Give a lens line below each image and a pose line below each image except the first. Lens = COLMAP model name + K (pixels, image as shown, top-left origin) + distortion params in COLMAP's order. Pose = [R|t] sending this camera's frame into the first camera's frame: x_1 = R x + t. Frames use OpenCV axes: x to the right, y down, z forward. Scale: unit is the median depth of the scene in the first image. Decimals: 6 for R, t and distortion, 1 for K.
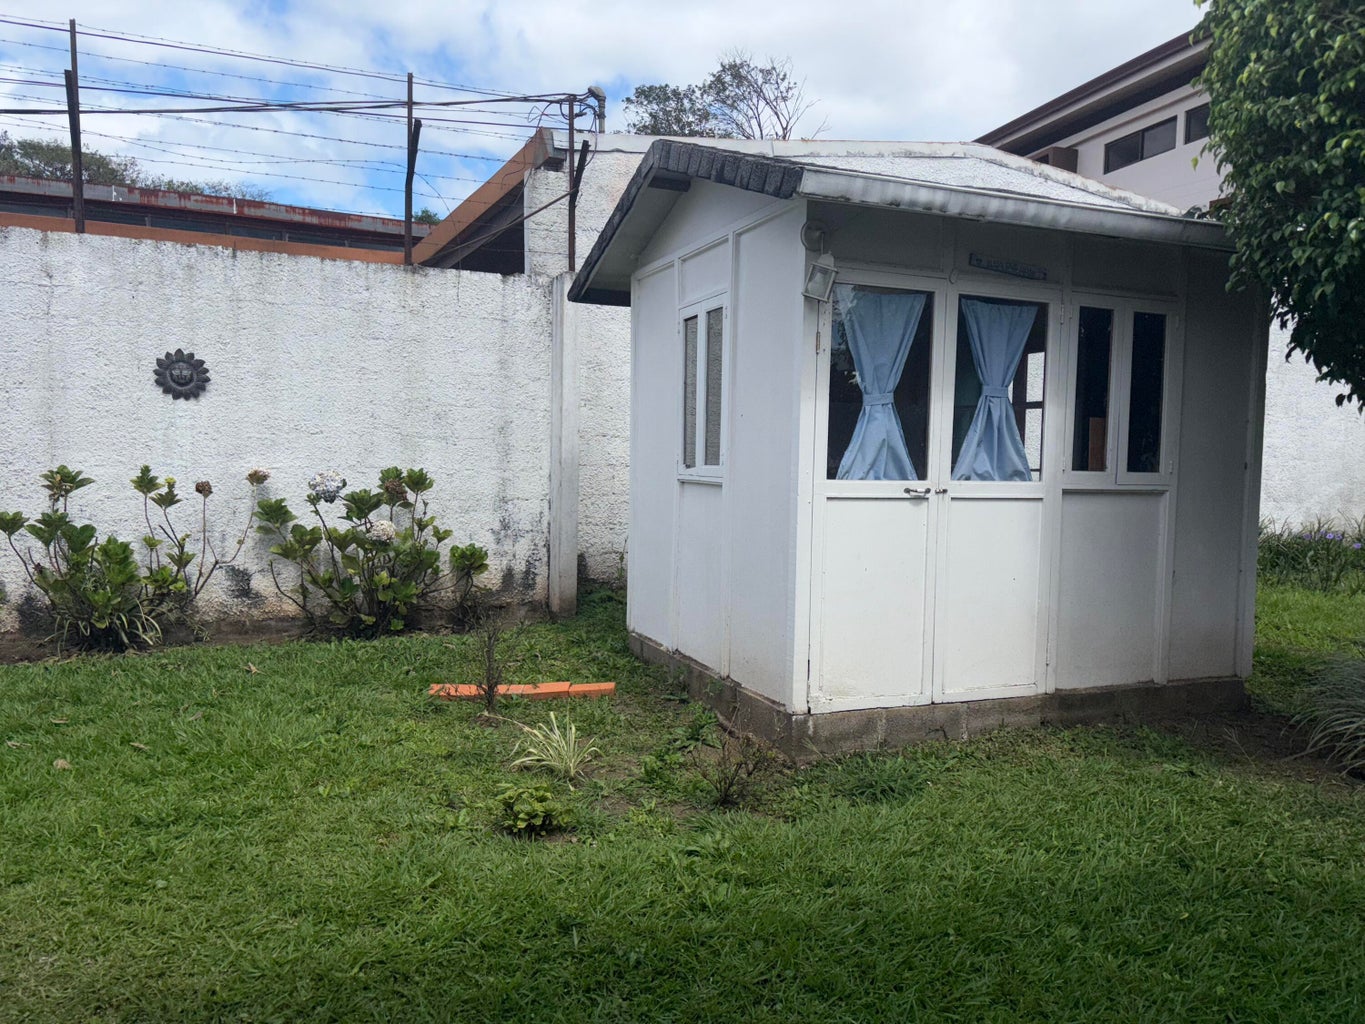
lens RADIAL K [[1021.3, 0, 682.5], [0, 1021.3, 512.0], [0, 0, 1]] dist [0.000987, -0.000652]
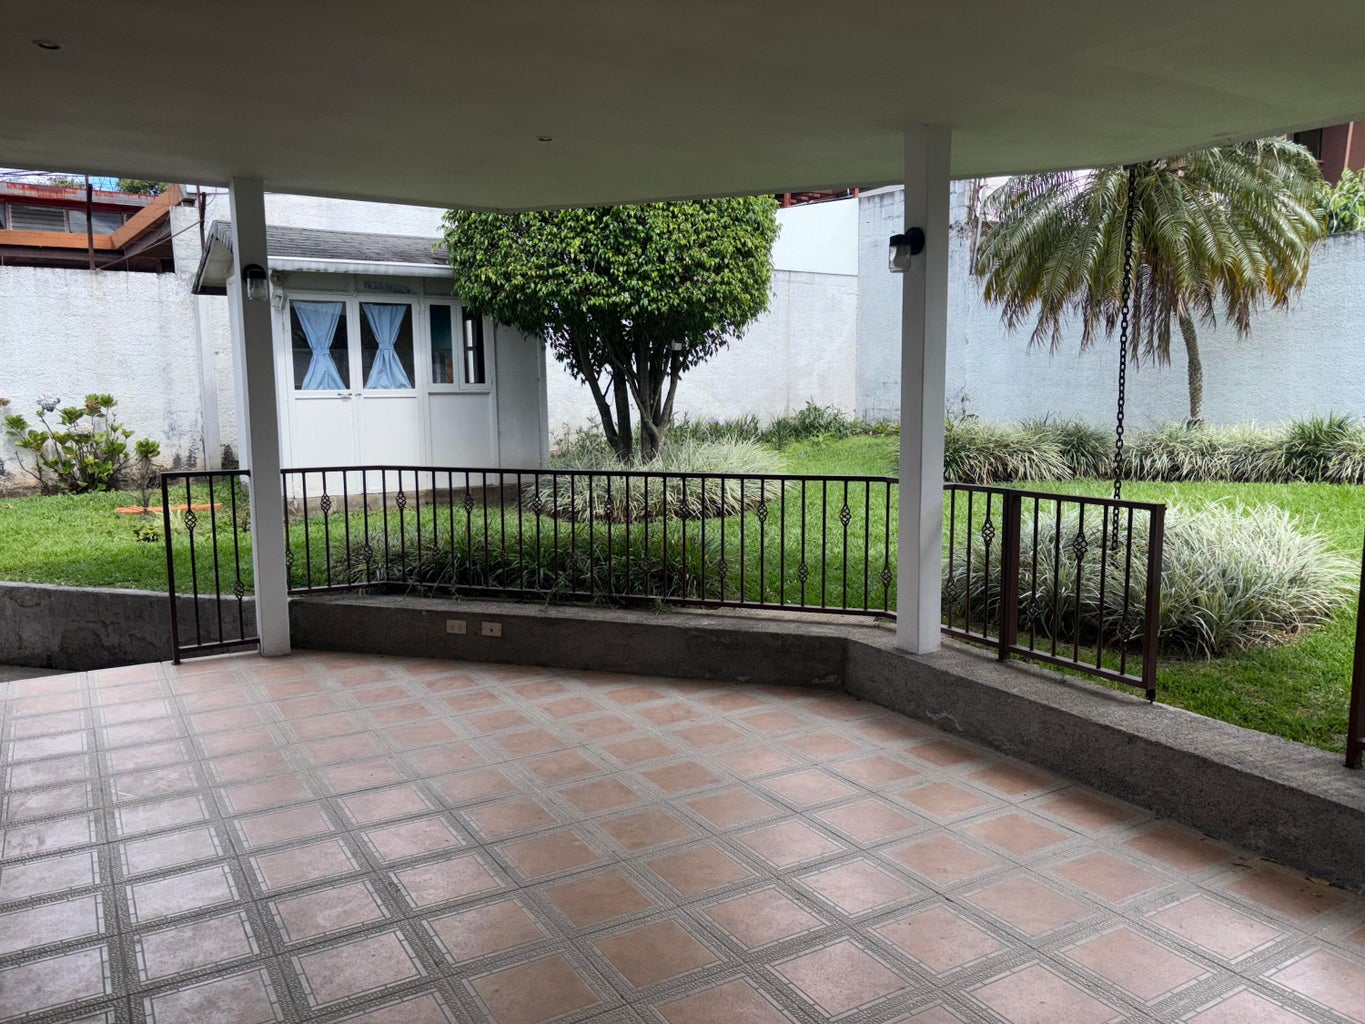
lens RADIAL K [[1042.2, 0, 682.5], [0, 1042.2, 512.0], [0, 0, 1]] dist [0.067516, -0.091829]
pose [[0.982402, -0.051365, 0.179580, 0.348911], [0.039460, 0.996819, 0.069250, 0.068431], [-0.182565, -0.060945, 0.981303, -0.888861]]
